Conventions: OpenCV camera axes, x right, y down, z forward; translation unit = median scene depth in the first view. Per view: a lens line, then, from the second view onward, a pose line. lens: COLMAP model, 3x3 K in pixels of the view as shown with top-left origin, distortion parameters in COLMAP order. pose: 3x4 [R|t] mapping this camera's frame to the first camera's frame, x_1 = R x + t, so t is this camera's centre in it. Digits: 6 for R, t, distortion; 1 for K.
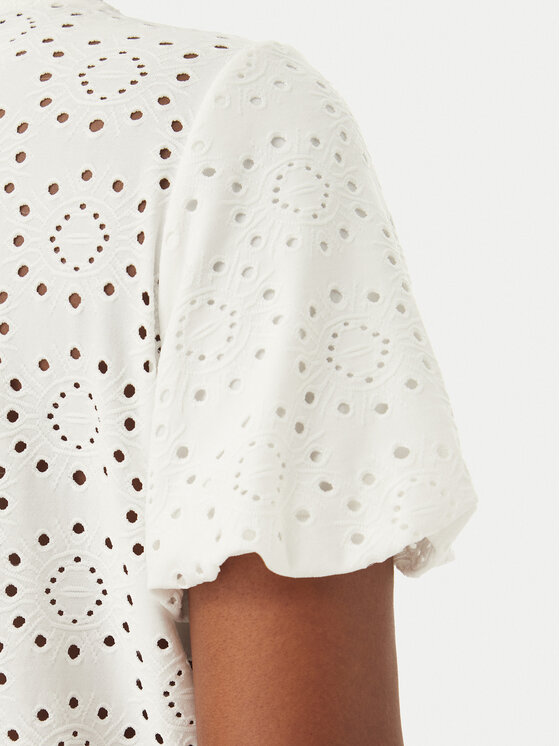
lens RADIAL K [[1415.7, 0, 280.4], [0, 1415.7, 371.8], [0, 0, 1]] dist [-0.237060, 0.000000]
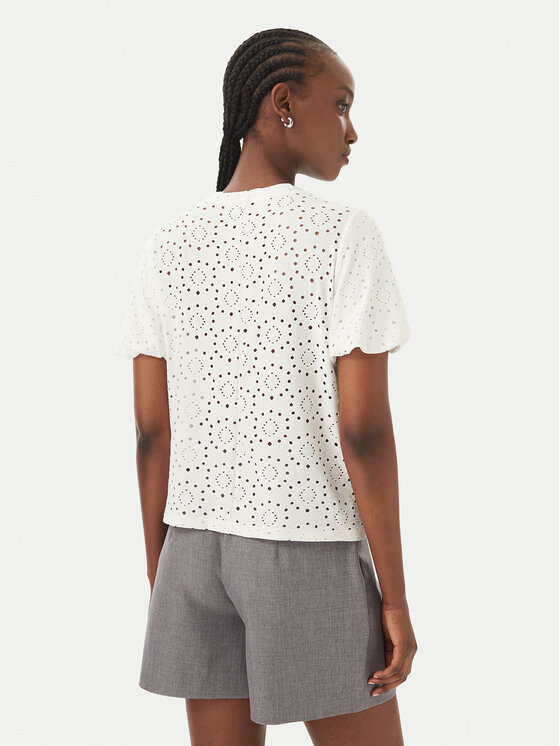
lens RADIAL K [[960.7, 0, 279.3], [0, 960.7, 373.4], [0, 0, 1]] dist [-0.165454, 0.000000]
pose [[0.991374, 0.011702, 0.130542, -0.564000], [-0.024798, 0.994763, 0.099155, -0.056070], [-0.128698, -0.101537, 0.986472, -1.547121]]
